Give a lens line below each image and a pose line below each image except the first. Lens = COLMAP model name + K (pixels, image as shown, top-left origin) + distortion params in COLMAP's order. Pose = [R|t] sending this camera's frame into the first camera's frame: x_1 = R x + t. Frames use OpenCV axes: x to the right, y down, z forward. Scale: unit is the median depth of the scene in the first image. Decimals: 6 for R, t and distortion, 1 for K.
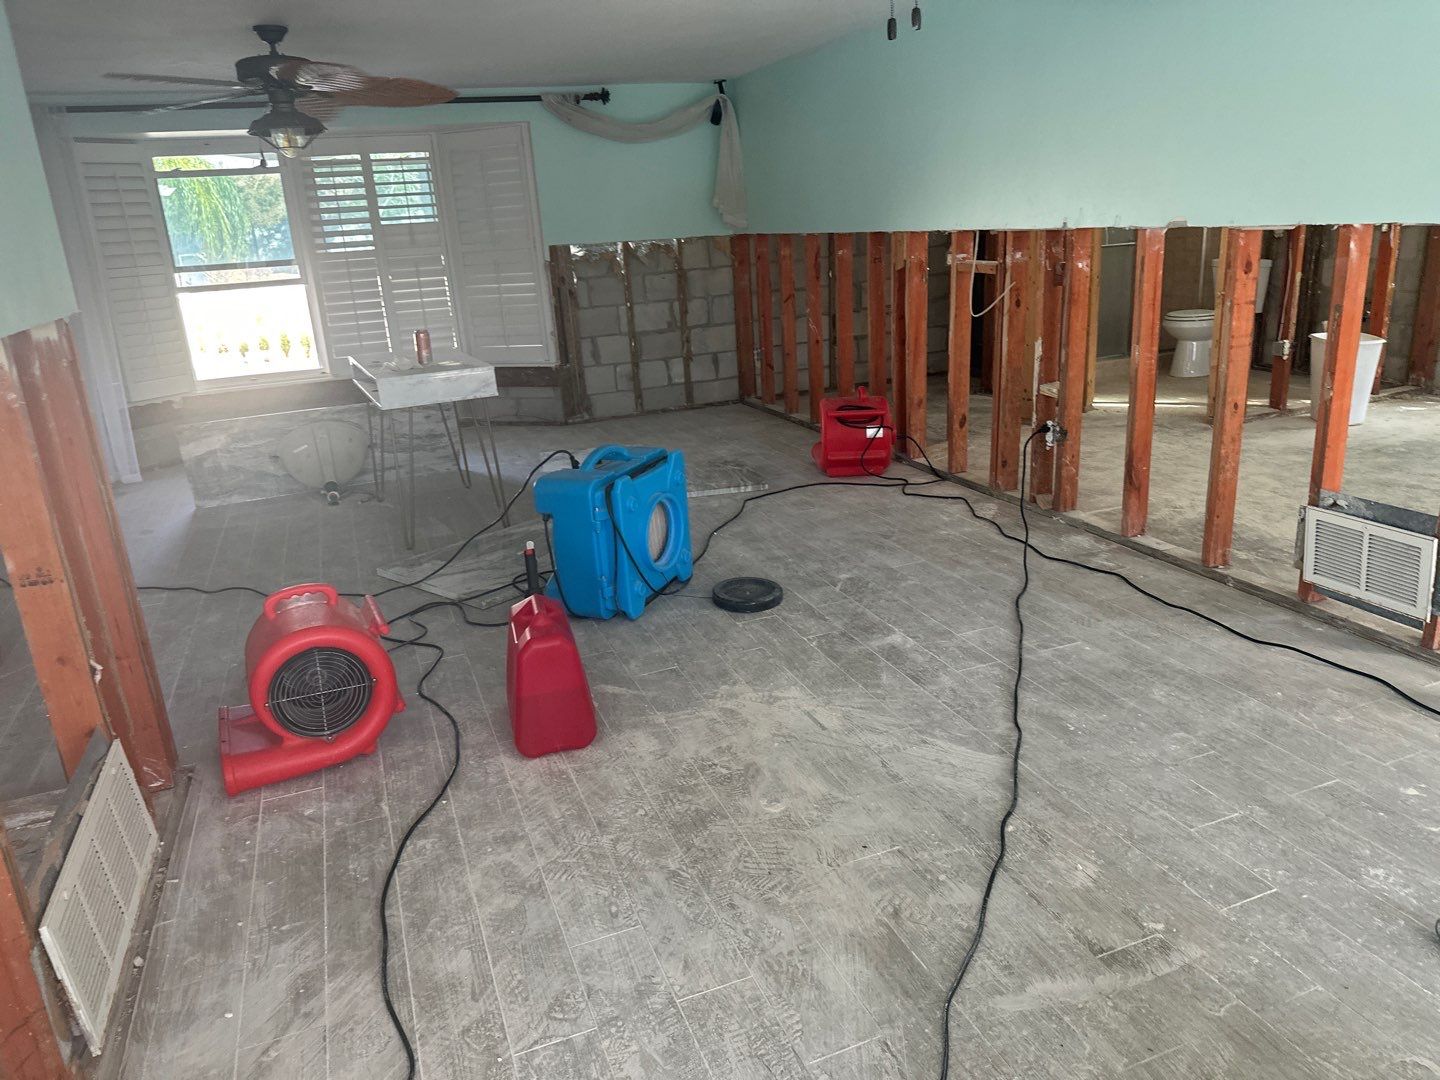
lens RADIAL K [[994.0, 0, 740.7], [0, 994.0, 540.2], [0, 0, 1]] dist [0.078027, -0.133042]
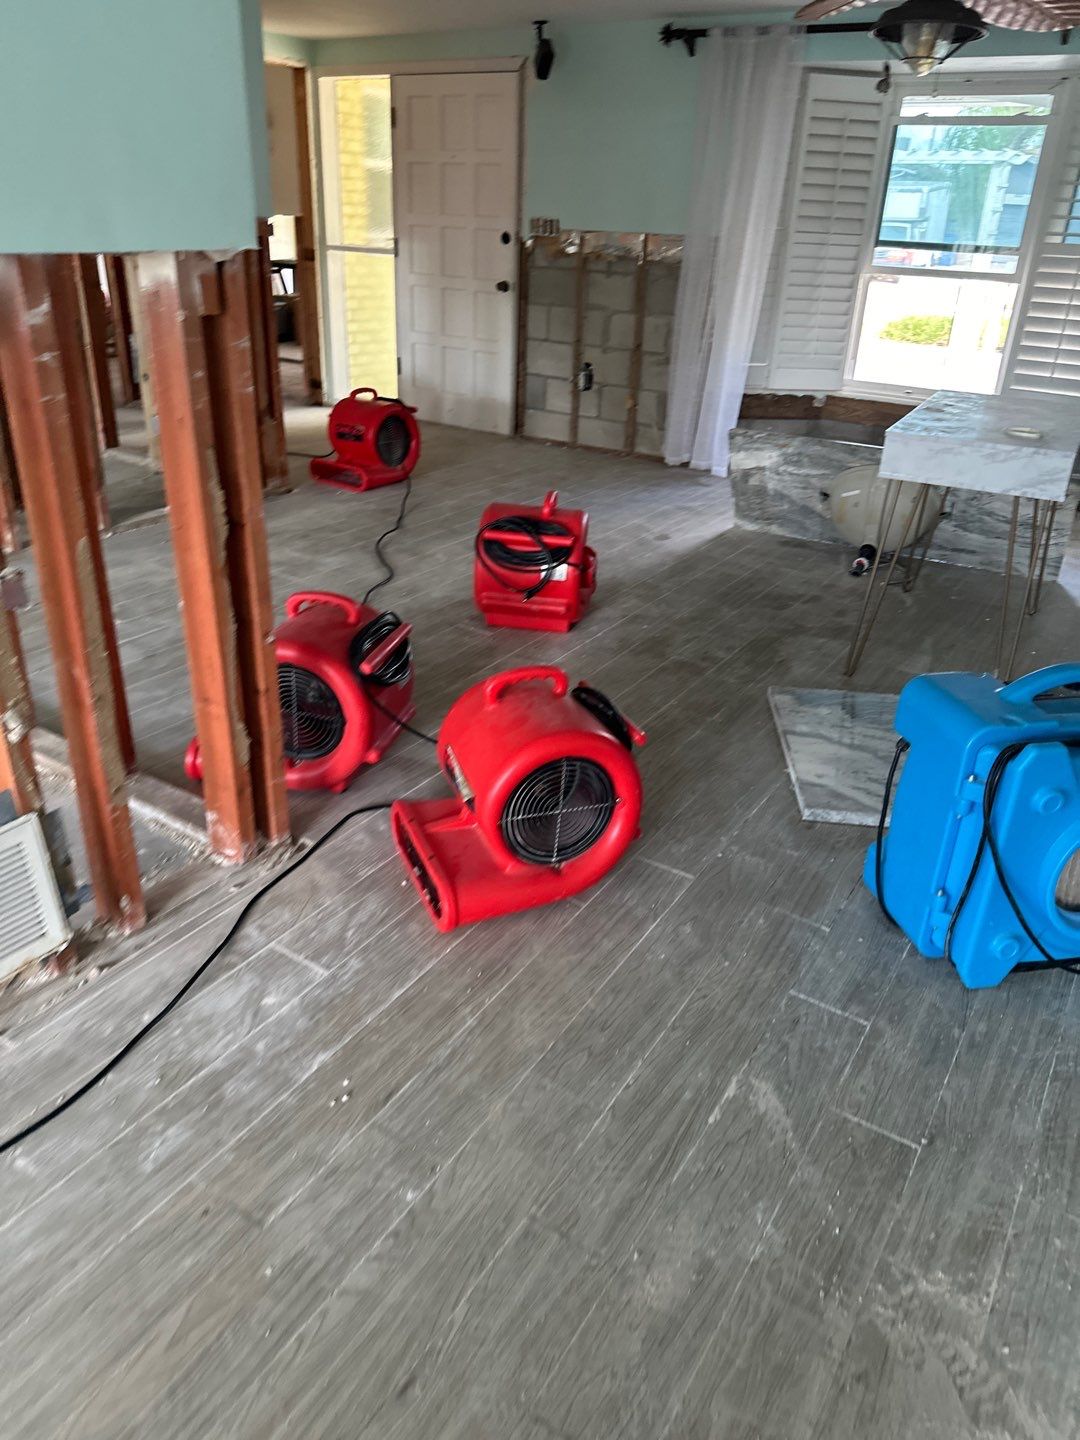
lens RADIAL K [[994.0, 0, 562.4], [0, 994.0, 717.6], [0, 0, 1]] dist [0.078027, -0.133042]
pose [[0.573361, 0.435525, -0.693956, 0.053802], [-0.318184, 0.898892, 0.301252, -0.097612], [0.754994, 0.048079, 0.653967, 0.324338]]
